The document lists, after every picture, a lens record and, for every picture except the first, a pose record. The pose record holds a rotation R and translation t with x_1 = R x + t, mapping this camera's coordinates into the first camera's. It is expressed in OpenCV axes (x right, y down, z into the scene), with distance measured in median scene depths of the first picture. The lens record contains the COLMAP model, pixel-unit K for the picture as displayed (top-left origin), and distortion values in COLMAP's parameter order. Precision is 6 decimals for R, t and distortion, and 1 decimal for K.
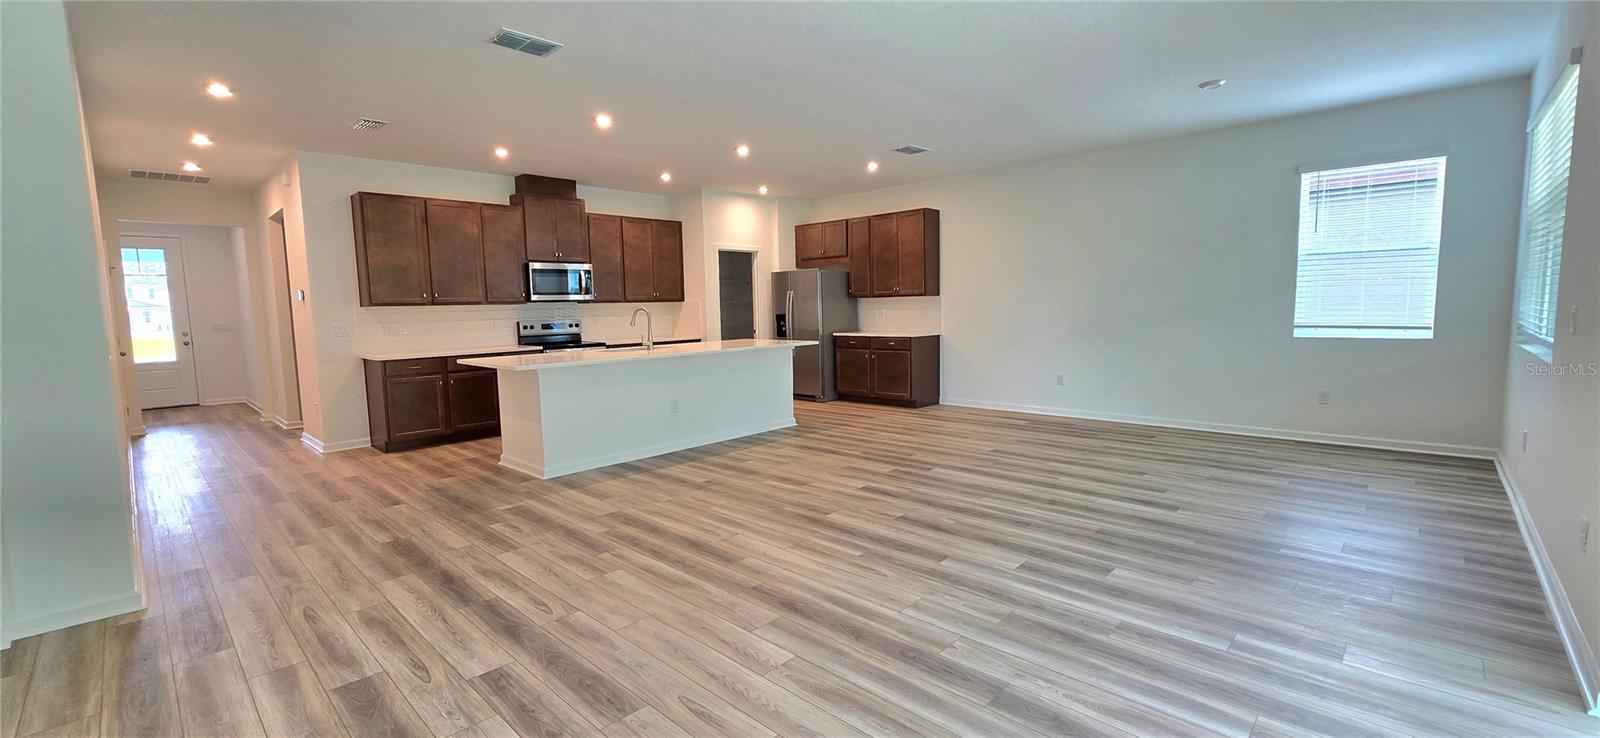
lens RADIAL K [[655.5, 0, 791.6], [0, 655.5, 368.1], [0, 0, 1]] dist [-0.001883, -0.000244]
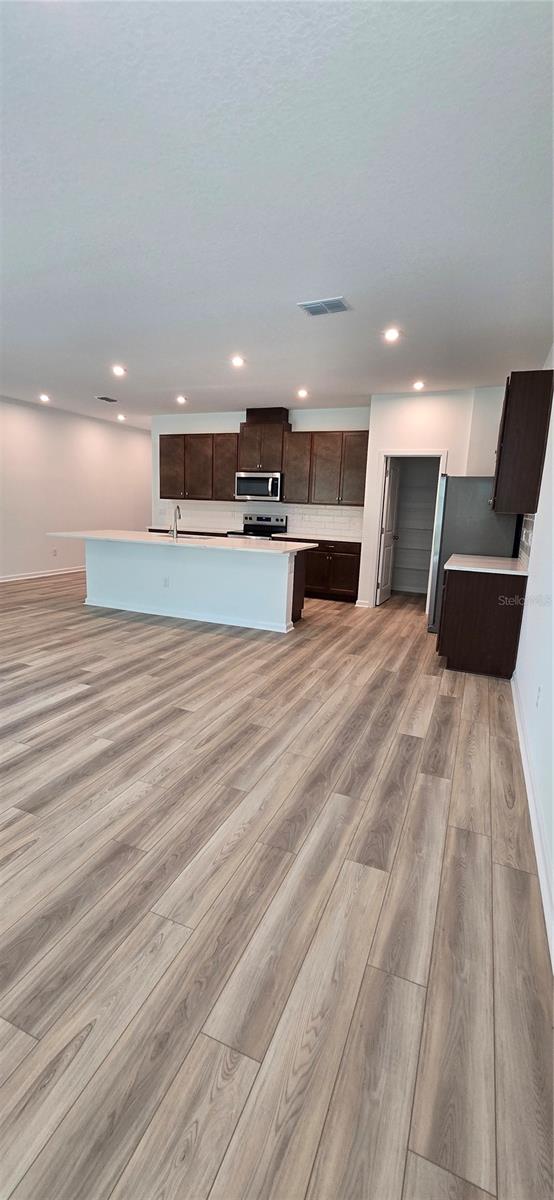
lens RADIAL K [[491.6, 0, 277.5], [0, 491.6, 592.8], [0, 0, 1]] dist [-0.001883, -0.000244]
pose [[0.364810, 0.203082, -0.908665, 1.020435], [-0.133079, 0.977276, 0.164988, -0.143648], [0.921522, 0.060735, 0.383546, 1.053335]]
